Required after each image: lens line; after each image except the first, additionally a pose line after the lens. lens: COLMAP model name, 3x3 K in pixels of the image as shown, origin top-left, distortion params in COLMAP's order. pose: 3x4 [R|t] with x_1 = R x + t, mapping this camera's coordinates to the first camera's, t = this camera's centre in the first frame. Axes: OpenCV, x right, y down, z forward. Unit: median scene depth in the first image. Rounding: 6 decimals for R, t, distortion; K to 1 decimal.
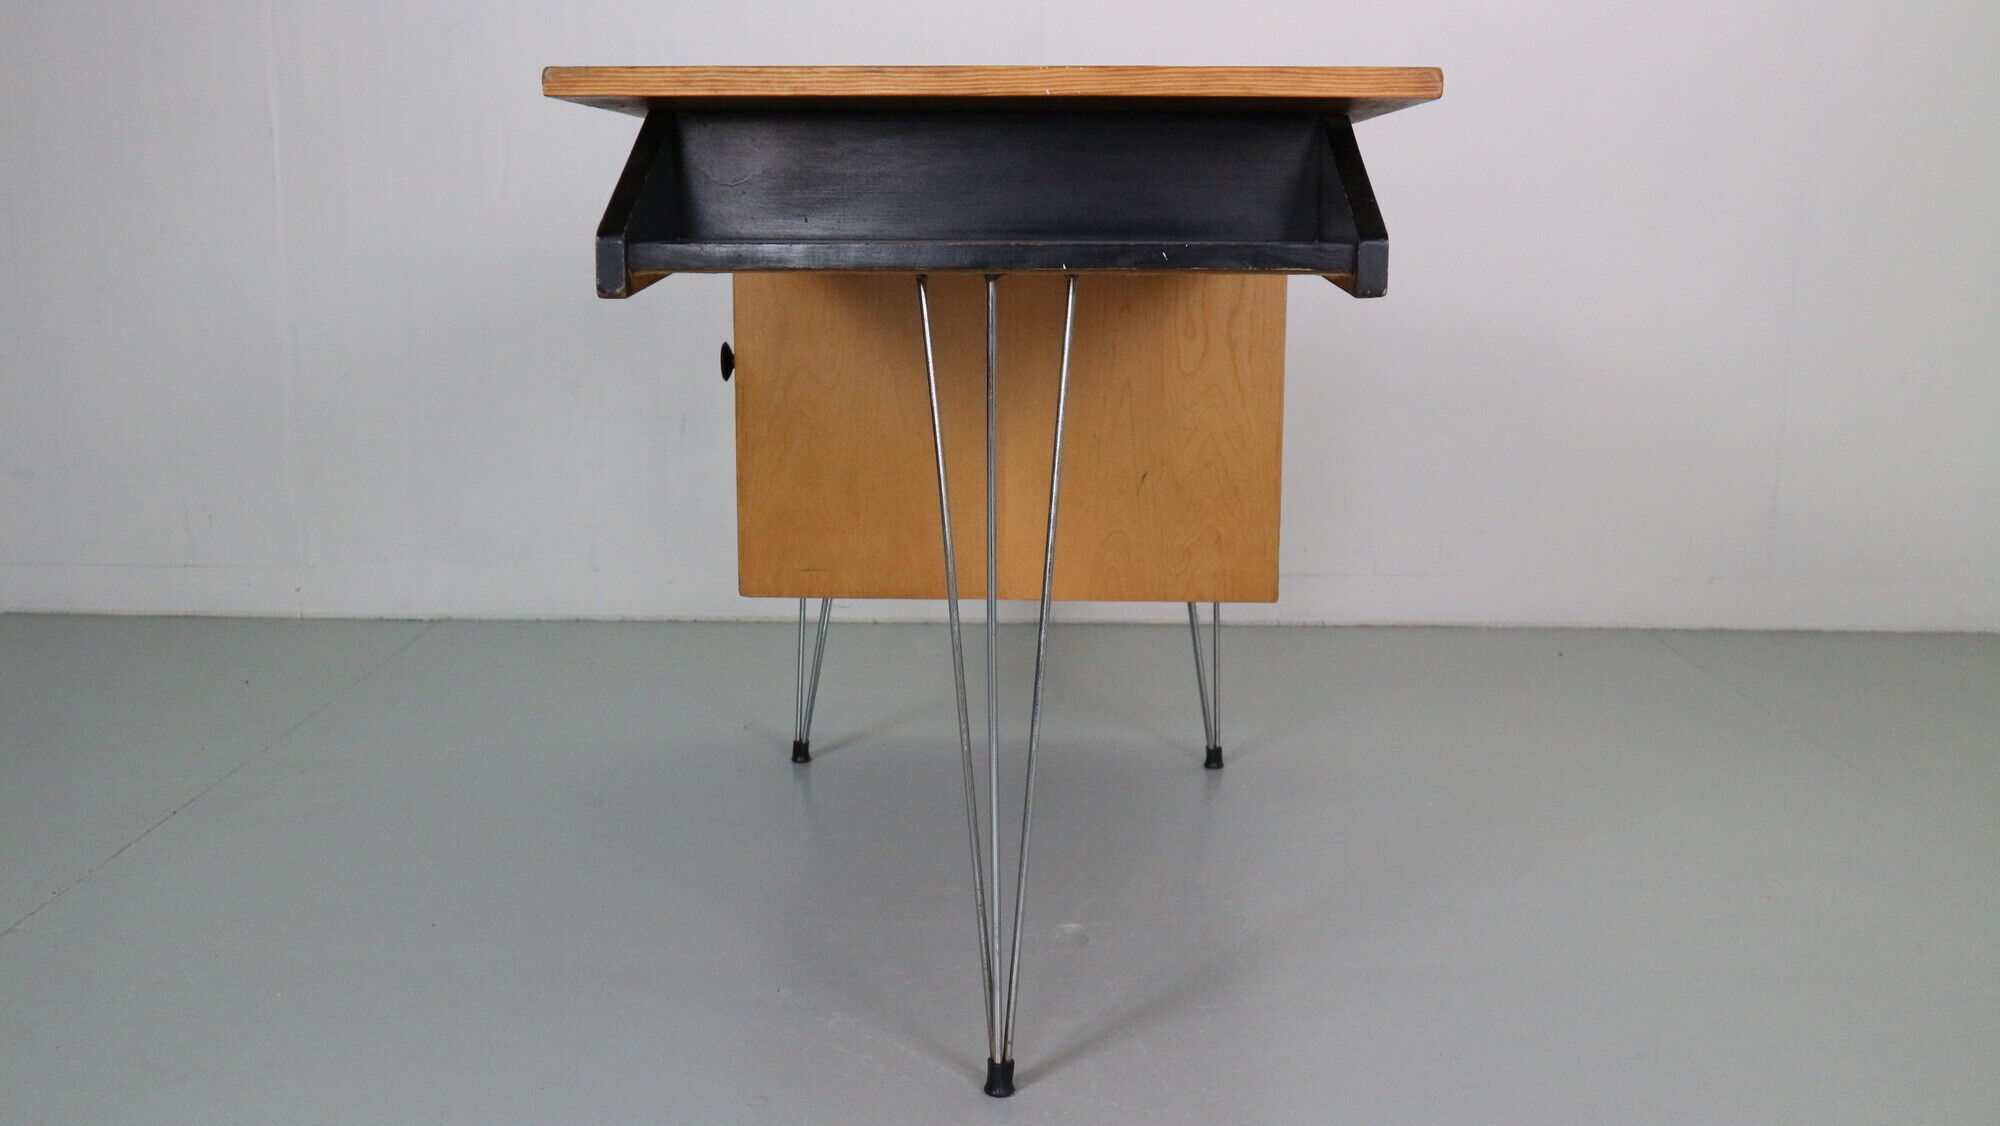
lens RADIAL K [[1915.7, 0, 1003.8], [0, 1915.7, 557.5], [0, 0, 1]] dist [-0.011374, 0.000000]
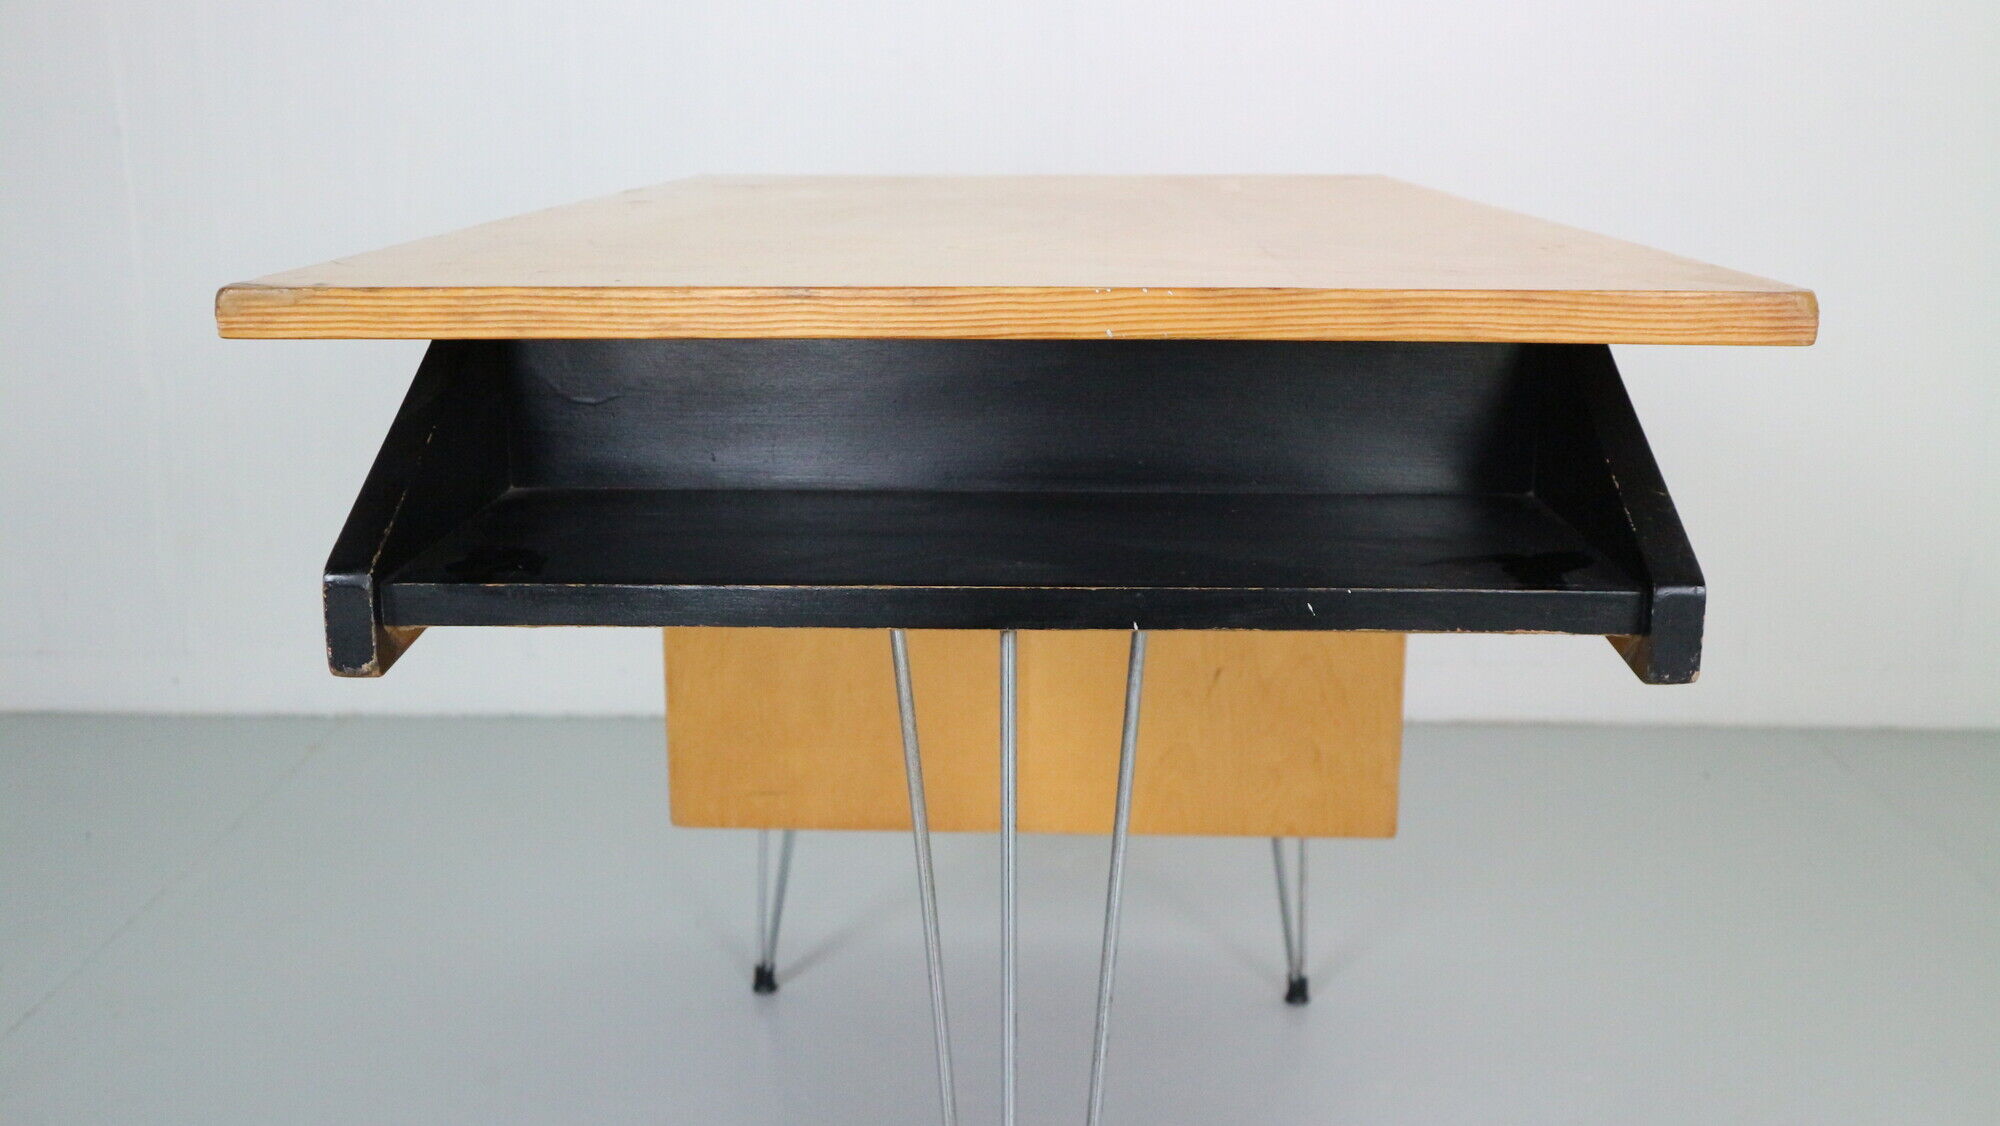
lens RADIAL K [[1915.7, 0, 1002.5], [0, 1915.7, 562.9], [0, 0, 1]] dist [-0.011374, 0.000000]
pose [[0.999939, 0.001588, -0.010889, -0.002127], [-0.000906, 0.998051, 0.062403, -0.206118], [0.010966, -0.062389, 0.997992, 0.424689]]
